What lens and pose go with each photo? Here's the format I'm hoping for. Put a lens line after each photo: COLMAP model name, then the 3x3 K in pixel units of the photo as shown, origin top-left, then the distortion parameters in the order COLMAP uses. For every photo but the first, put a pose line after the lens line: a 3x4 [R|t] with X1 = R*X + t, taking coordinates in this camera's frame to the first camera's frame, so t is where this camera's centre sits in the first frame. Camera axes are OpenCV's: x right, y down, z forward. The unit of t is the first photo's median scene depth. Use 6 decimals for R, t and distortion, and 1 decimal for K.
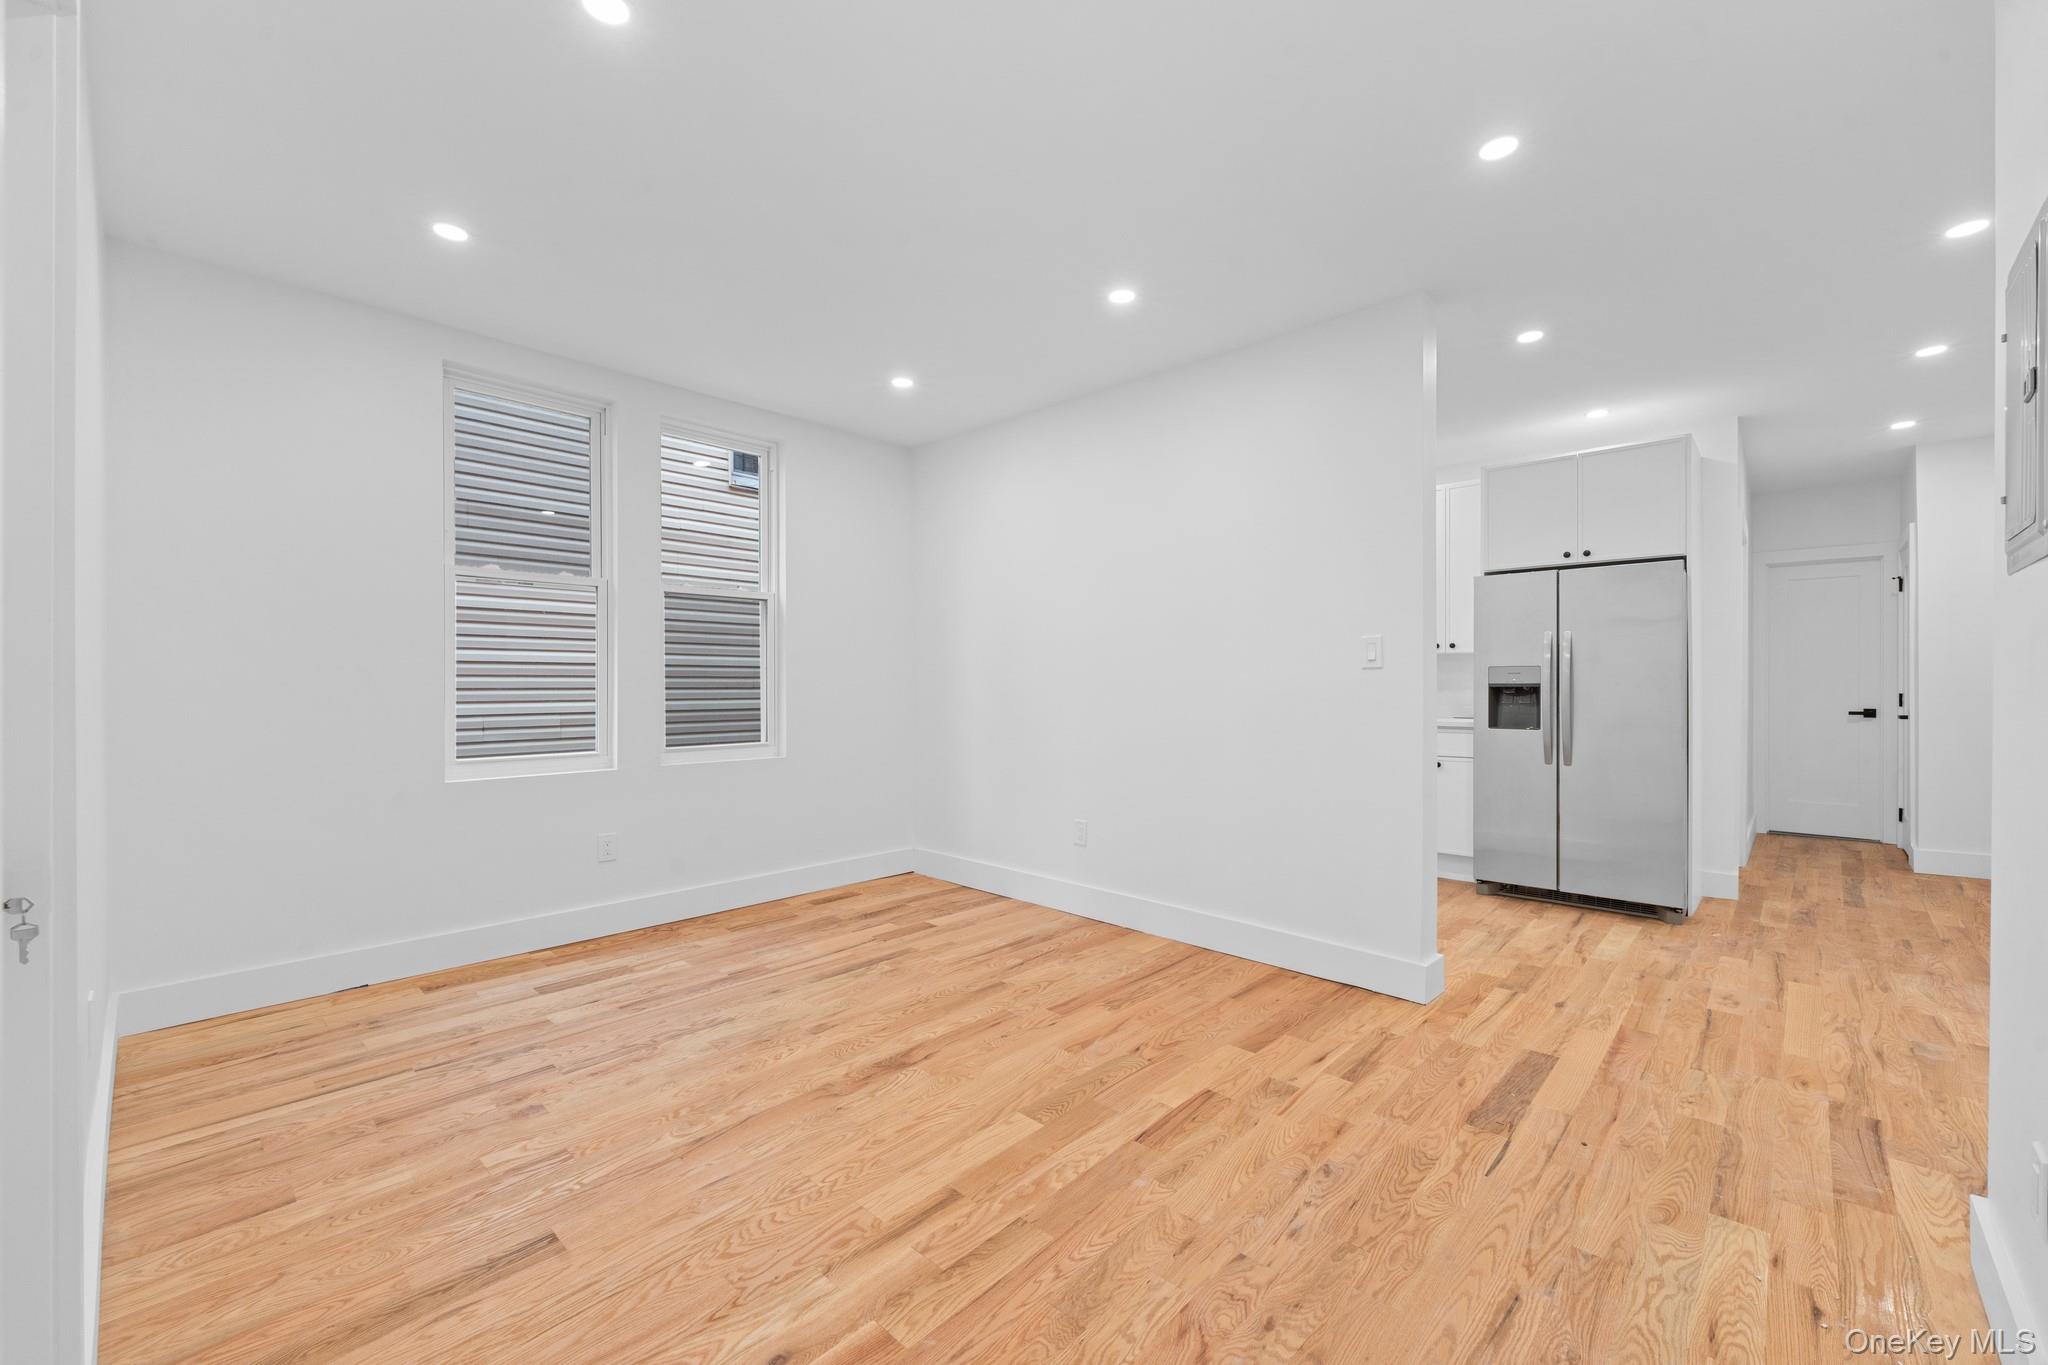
lens RADIAL K [[829.7, 0, 1013.4], [0, 829.7, 682.6], [0, 0, 1]] dist [0.005631, -0.001709]
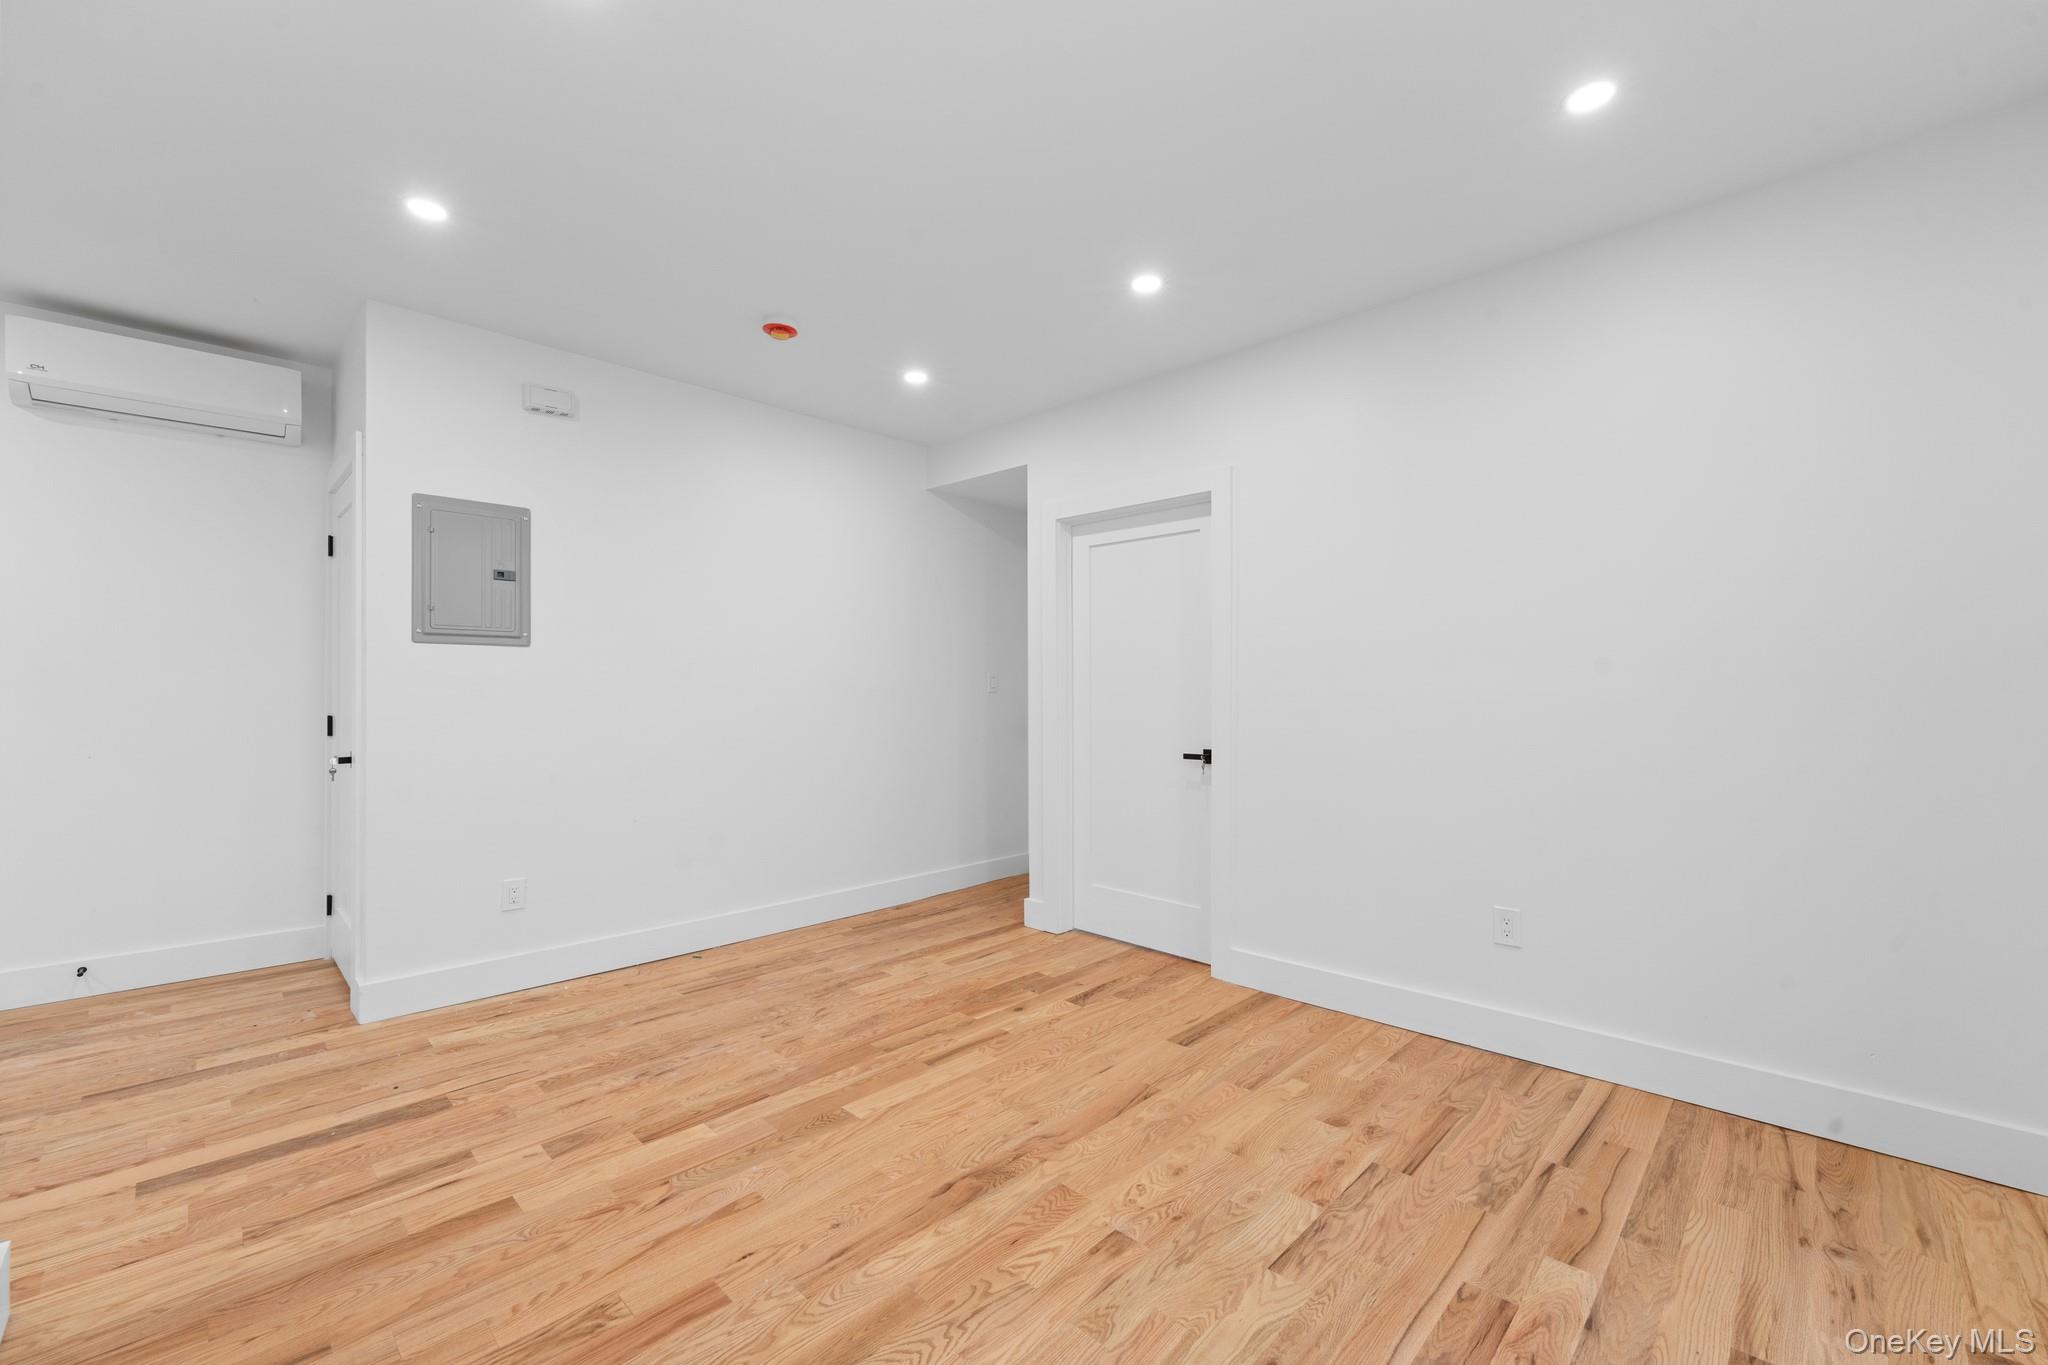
lens RADIAL K [[829.7, 0, 1027.3], [0, 829.7, 686.3], [0, 0, 1]] dist [0.005631, -0.001709]
pose [[-0.999938, -0.001098, 0.011122, -0.181825], [-0.001107, 0.999999, -0.000849, -0.014142], [-0.011121, -0.000861, -0.999938, 1.740291]]
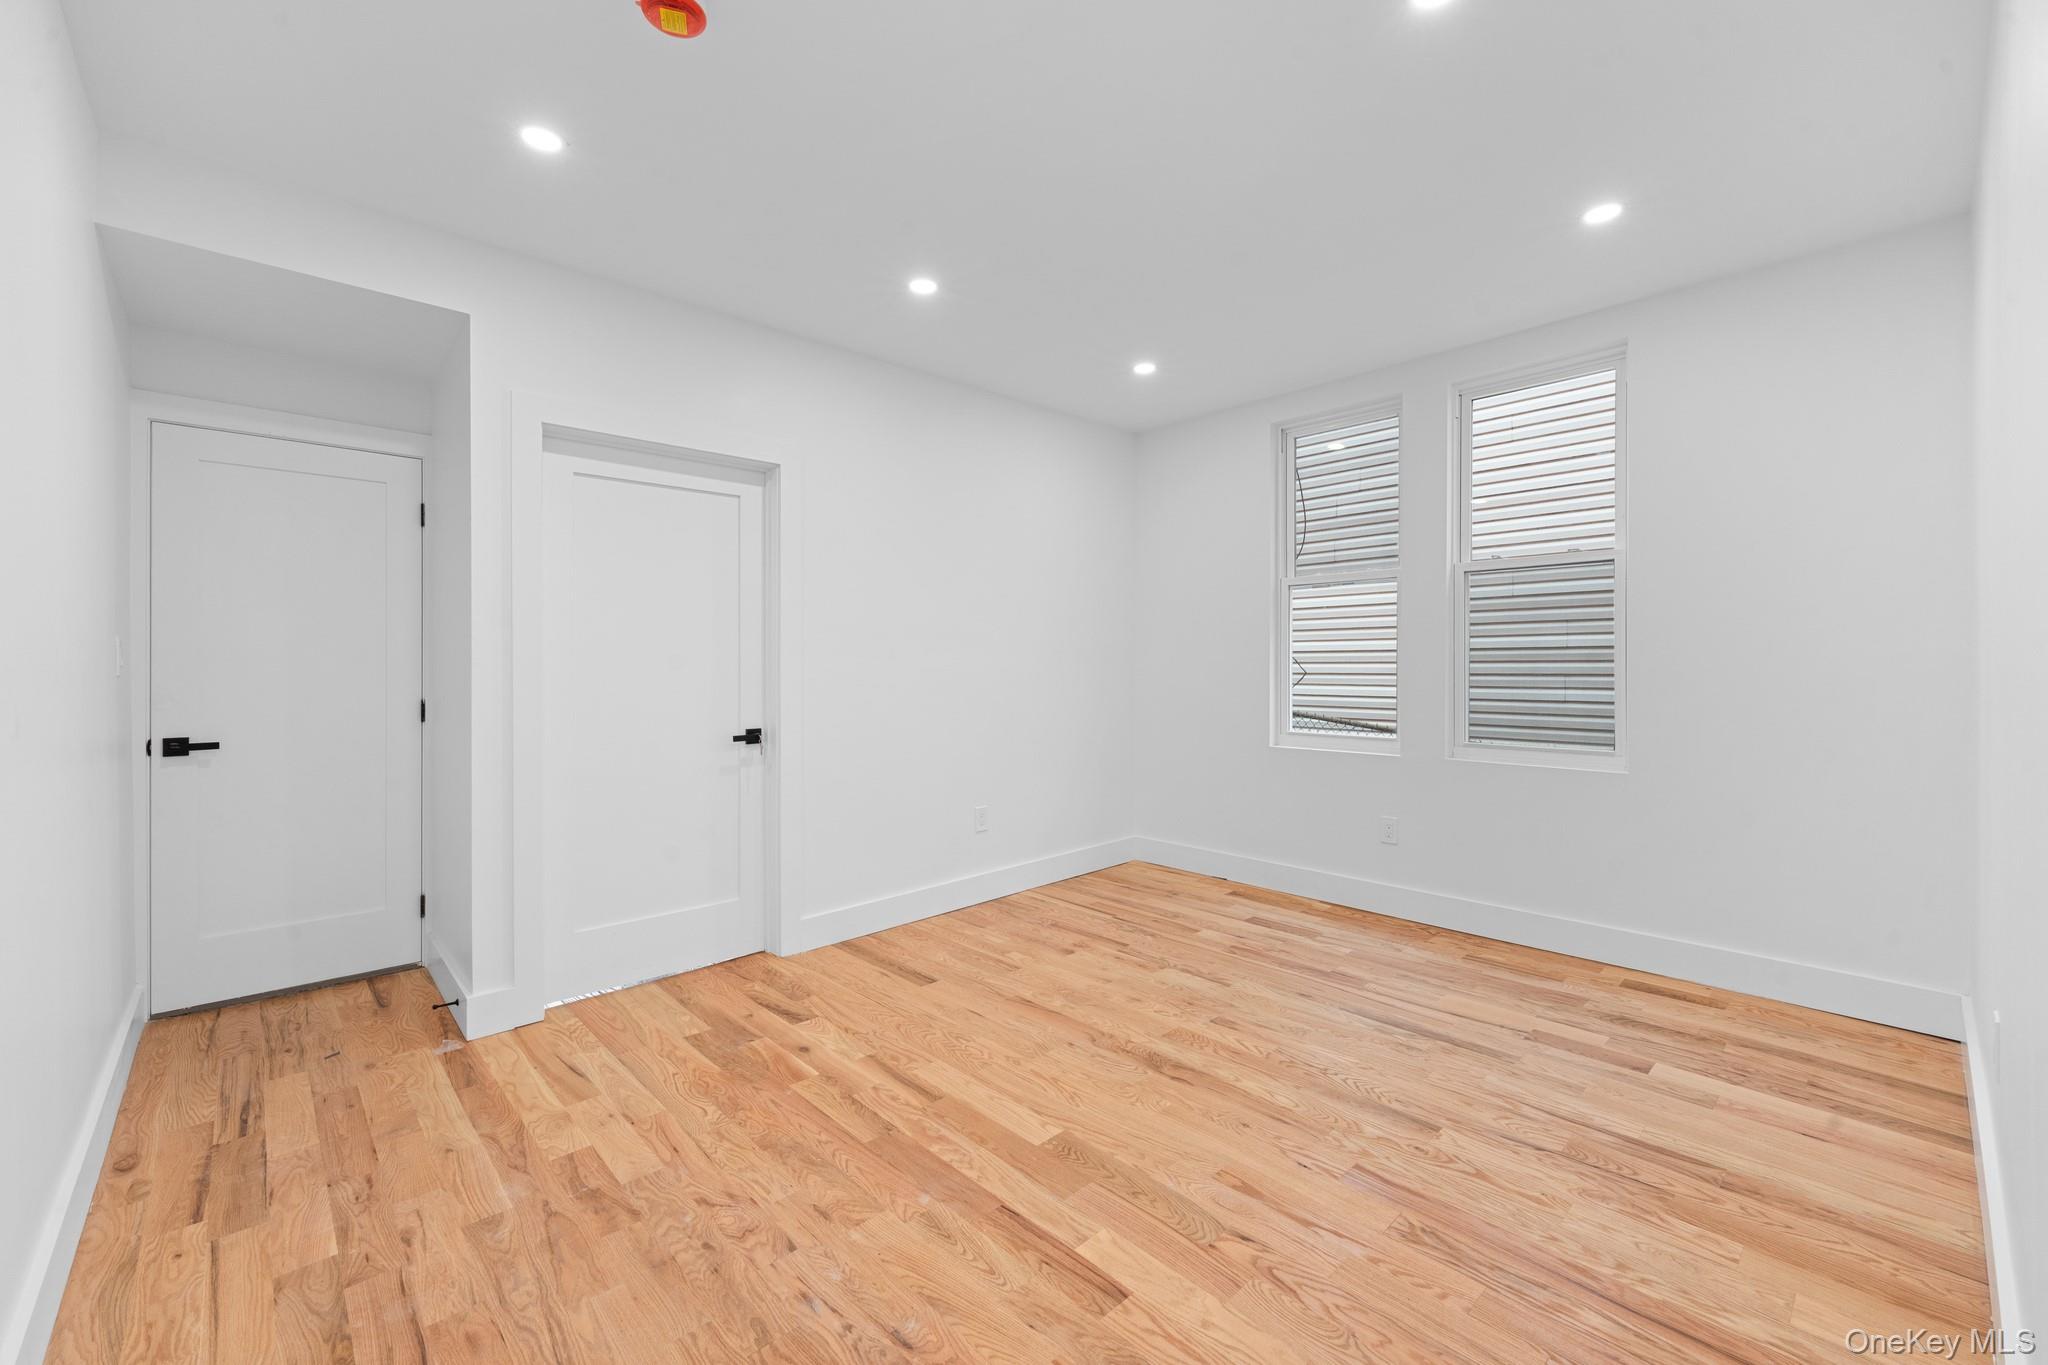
lens RADIAL K [[829.7, 0, 1012.4], [0, 829.7, 665.3], [0, 0, 1]] dist [0.005631, -0.001709]
pose [[-0.069995, -0.001543, -0.997546, 0.816982], [0.003525, 0.999992, -0.001795, -0.007846], [0.997541, -0.003642, -0.069989, 0.868030]]
